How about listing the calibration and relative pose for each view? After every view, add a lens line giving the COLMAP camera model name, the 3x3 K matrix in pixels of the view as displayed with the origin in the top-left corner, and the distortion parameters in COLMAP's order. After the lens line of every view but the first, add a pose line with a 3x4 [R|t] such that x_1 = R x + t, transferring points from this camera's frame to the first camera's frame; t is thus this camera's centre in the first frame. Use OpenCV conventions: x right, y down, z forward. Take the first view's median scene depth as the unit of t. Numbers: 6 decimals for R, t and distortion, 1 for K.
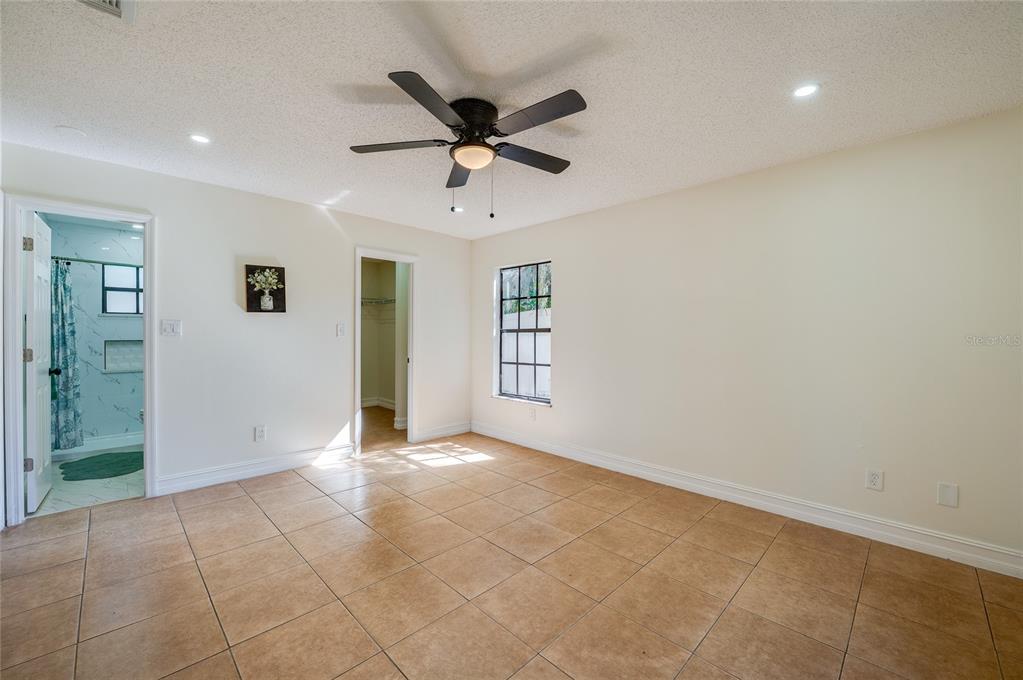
lens RADIAL K [[403.6, 0, 516.1], [0, 403.6, 336.6], [0, 0, 1]] dist [-0.012026, 0.001126]
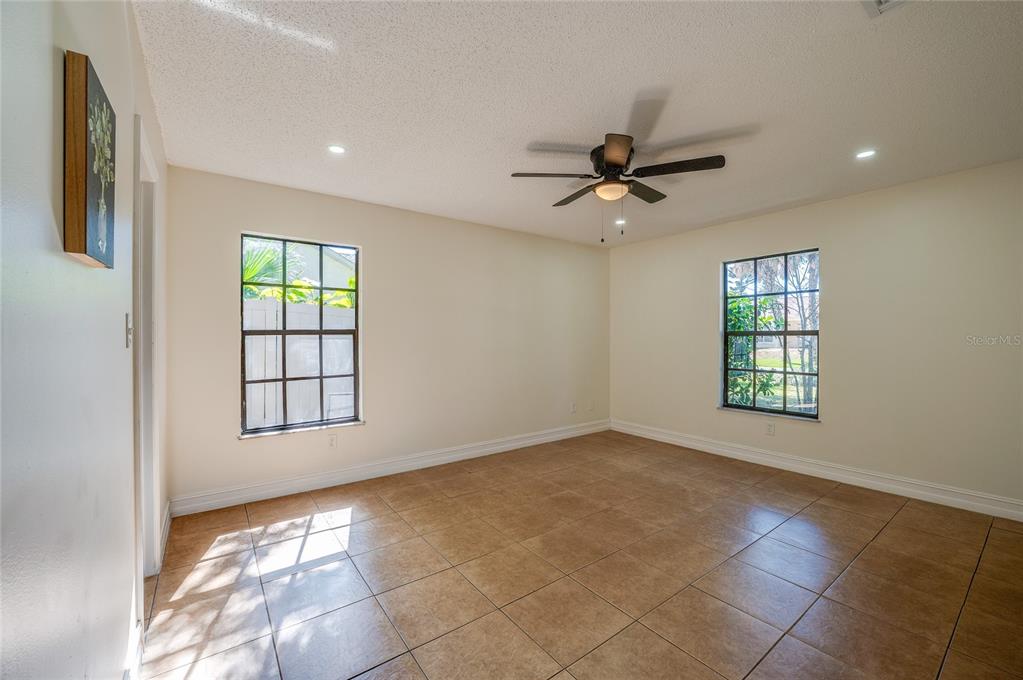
lens RADIAL K [[403.6, 0, 511.7], [0, 403.6, 337.5], [0, 0, 1]] dist [-0.012026, 0.001126]
pose [[0.160466, -0.007492, 0.987013, -1.199349], [0.004756, 0.999965, 0.006817, -0.016234], [-0.987030, 0.003600, 0.160496, 0.984453]]
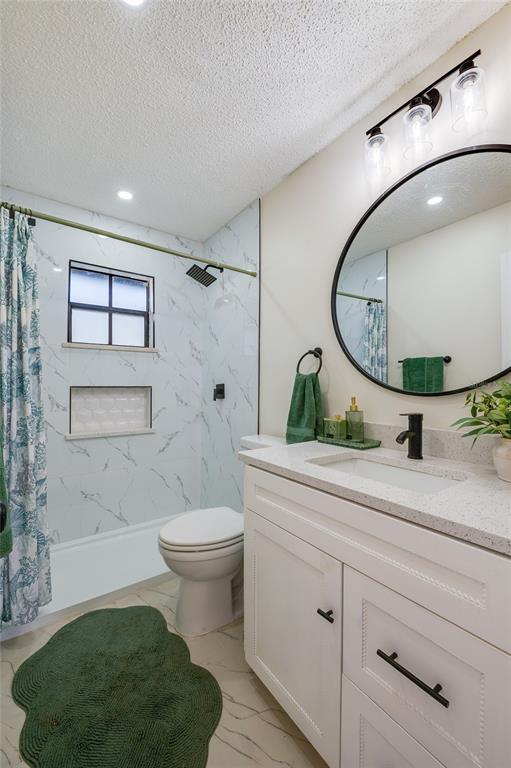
lens RADIAL K [[318.1, 0, 256.2], [0, 318.1, 383.2], [0, 0, 1]] dist [-0.012802, -0.000088]
pose [[0.985586, 0.002971, -0.169151, -0.791323], [-0.005452, 0.999884, -0.014208, 0.012115], [0.169089, 0.014926, 0.985488, 0.673400]]
